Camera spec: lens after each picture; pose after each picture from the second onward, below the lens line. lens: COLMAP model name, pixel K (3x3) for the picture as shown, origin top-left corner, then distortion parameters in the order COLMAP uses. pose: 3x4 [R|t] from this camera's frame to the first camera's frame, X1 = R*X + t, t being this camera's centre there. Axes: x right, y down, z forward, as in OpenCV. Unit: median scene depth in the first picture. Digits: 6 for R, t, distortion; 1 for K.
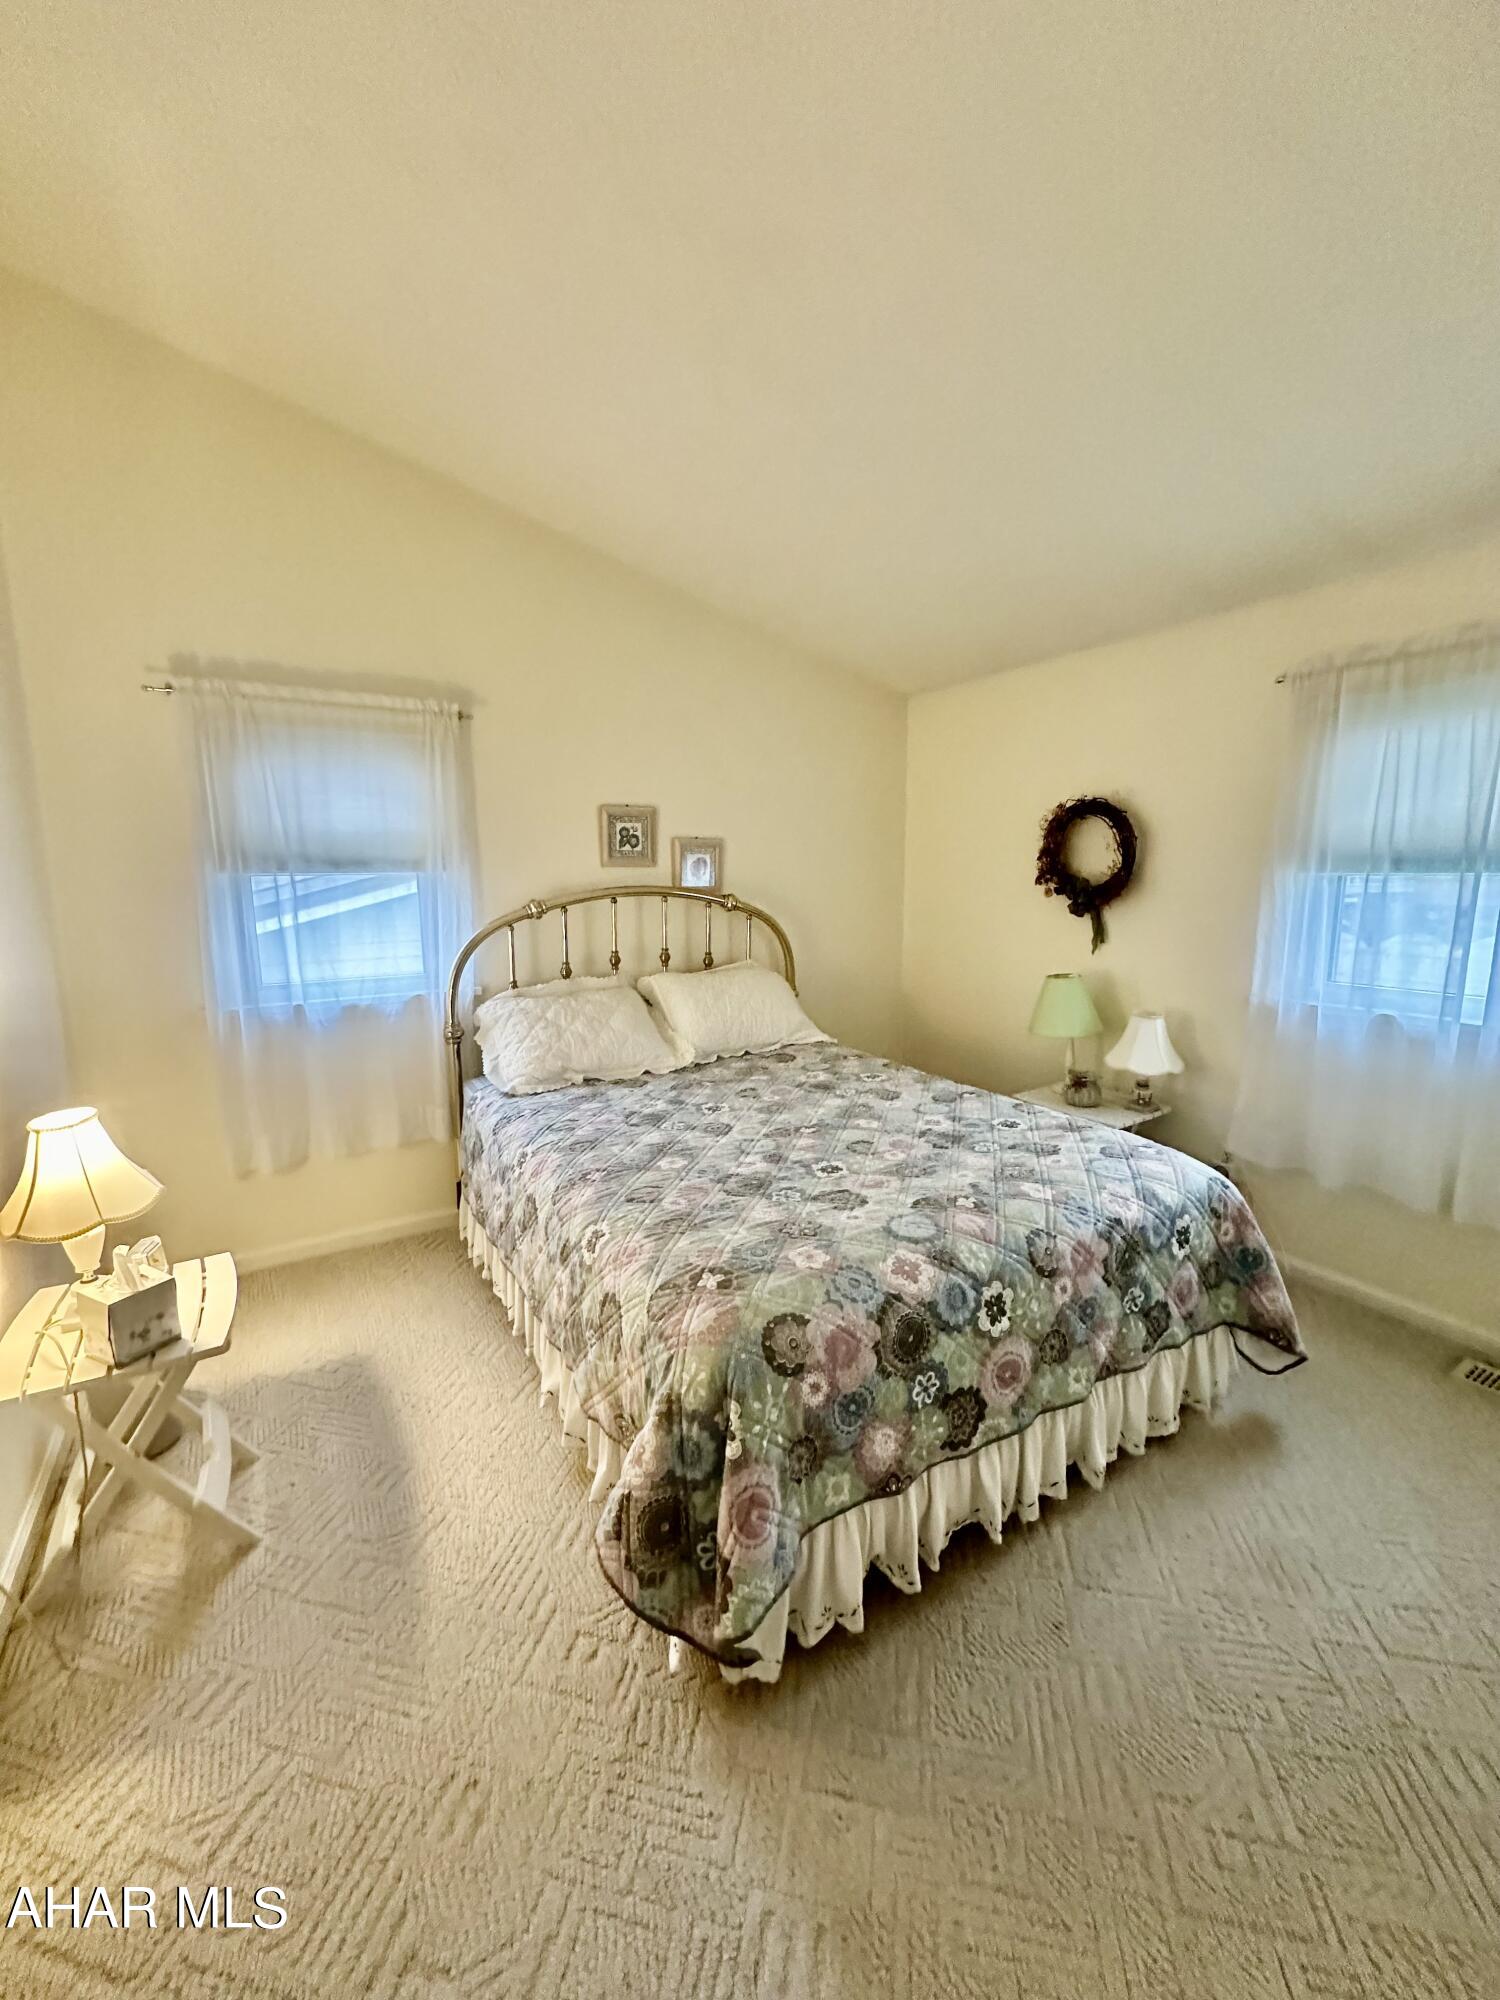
lens RADIAL K [[799.9, 0, 749.4], [0, 799.9, 997.1], [0, 0, 1]] dist [-0.005157, 0.001341]
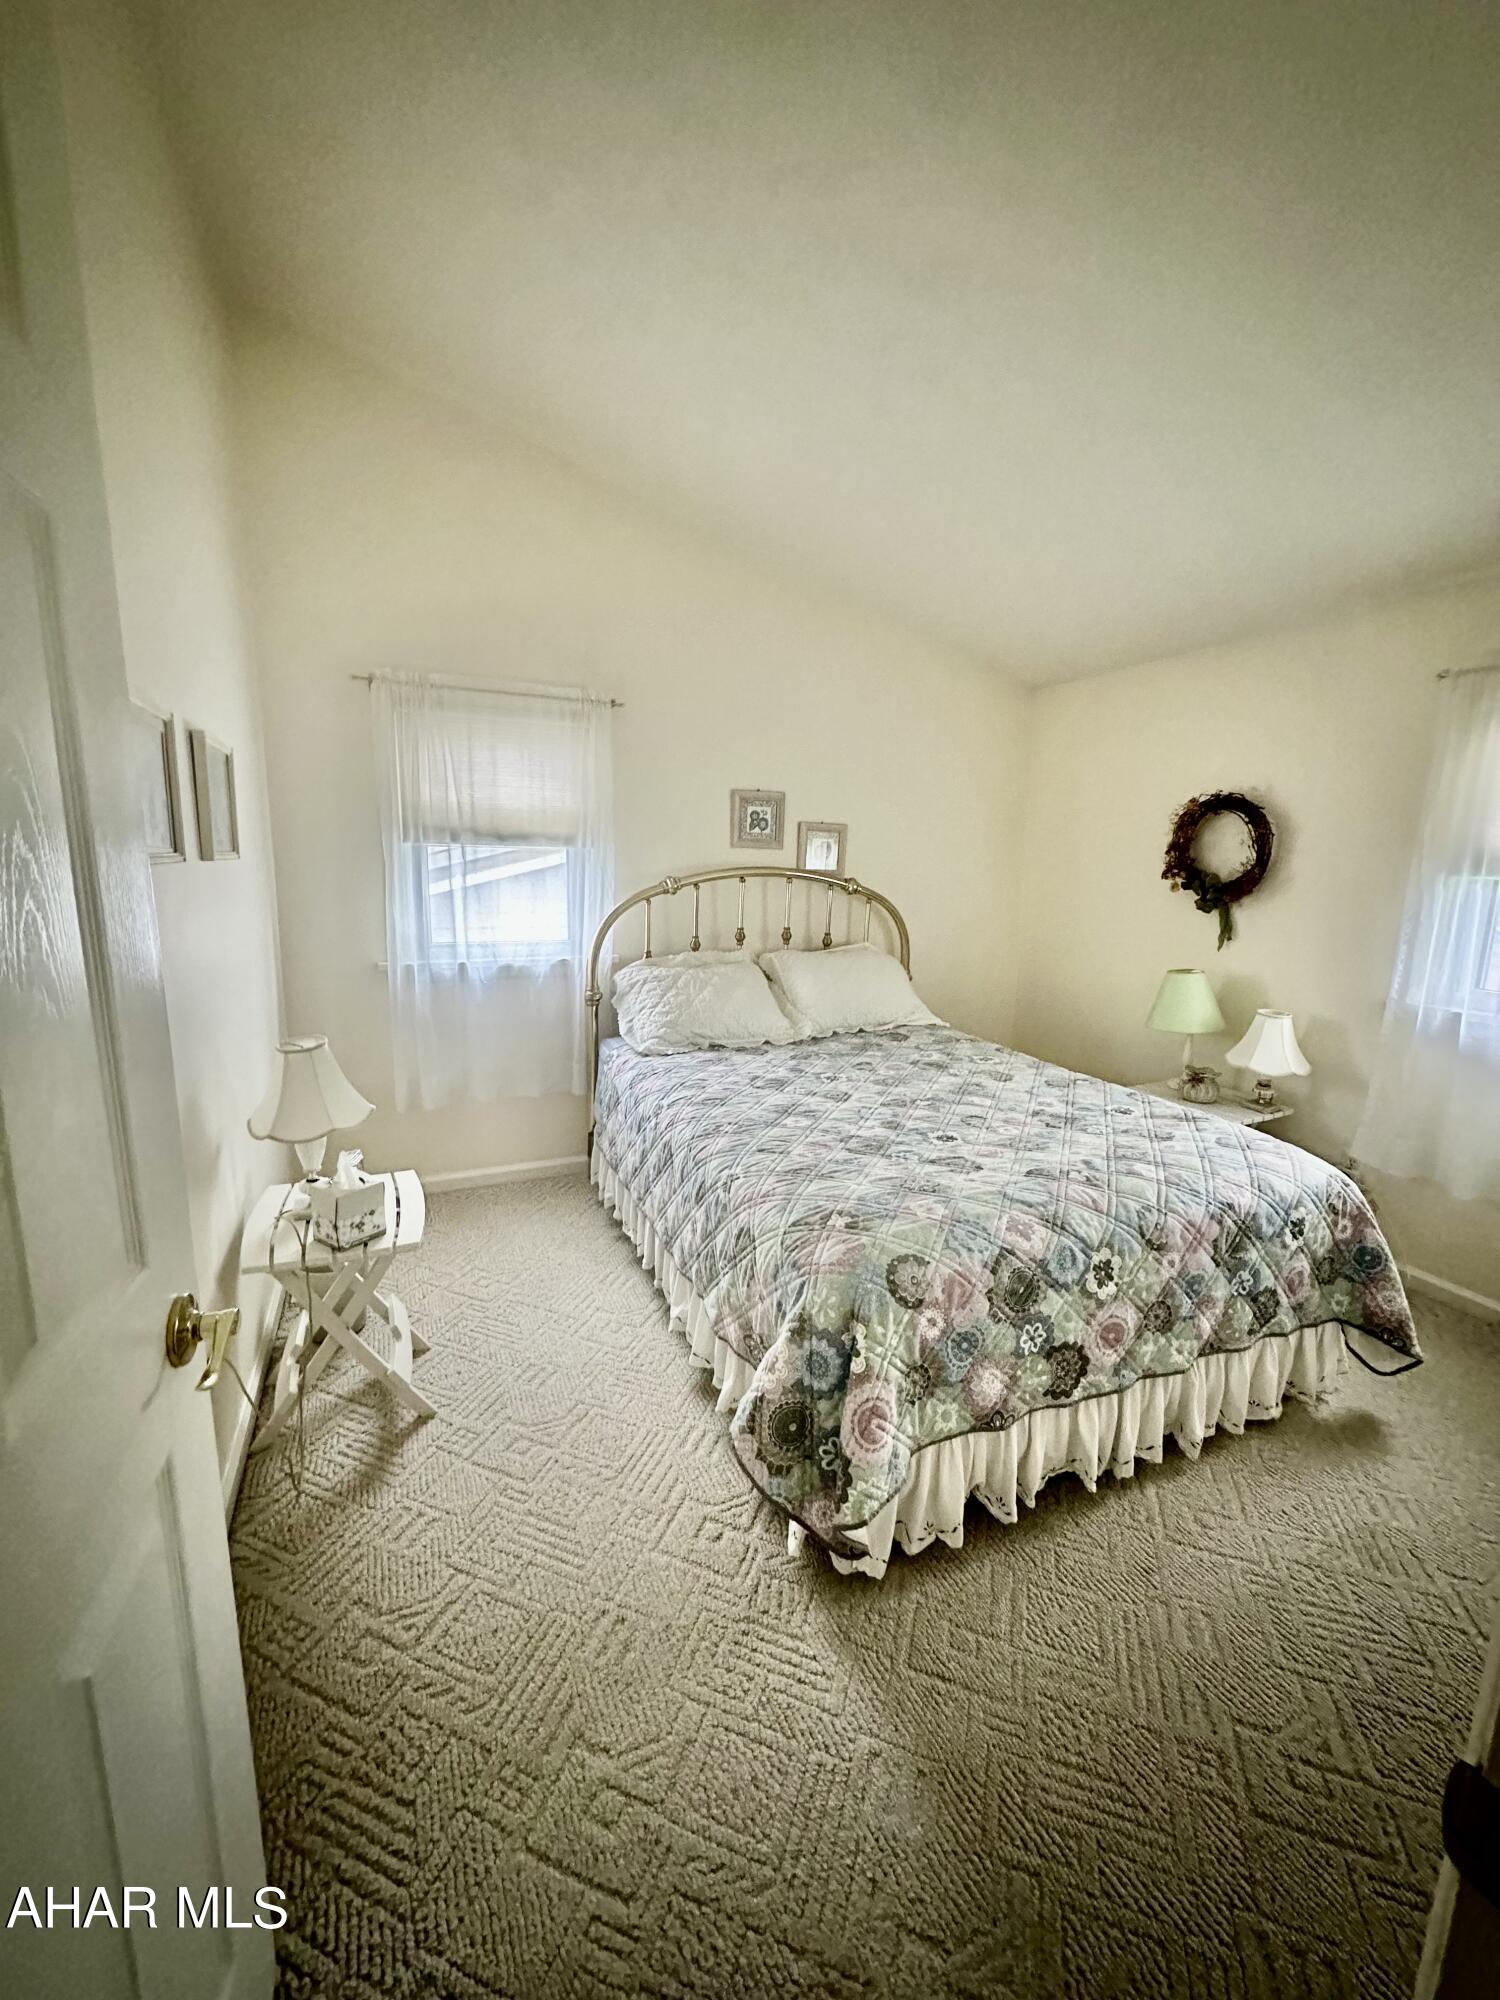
lens RADIAL K [[799.9, 0, 746.0], [0, 799.9, 998.3], [0, 0, 1]] dist [-0.005157, 0.001341]
pose [[0.991200, 0.052718, -0.121426, -0.052233], [-0.050461, 0.998493, 0.021594, 0.024022], [0.122381, -0.015277, 0.992366, -0.104538]]
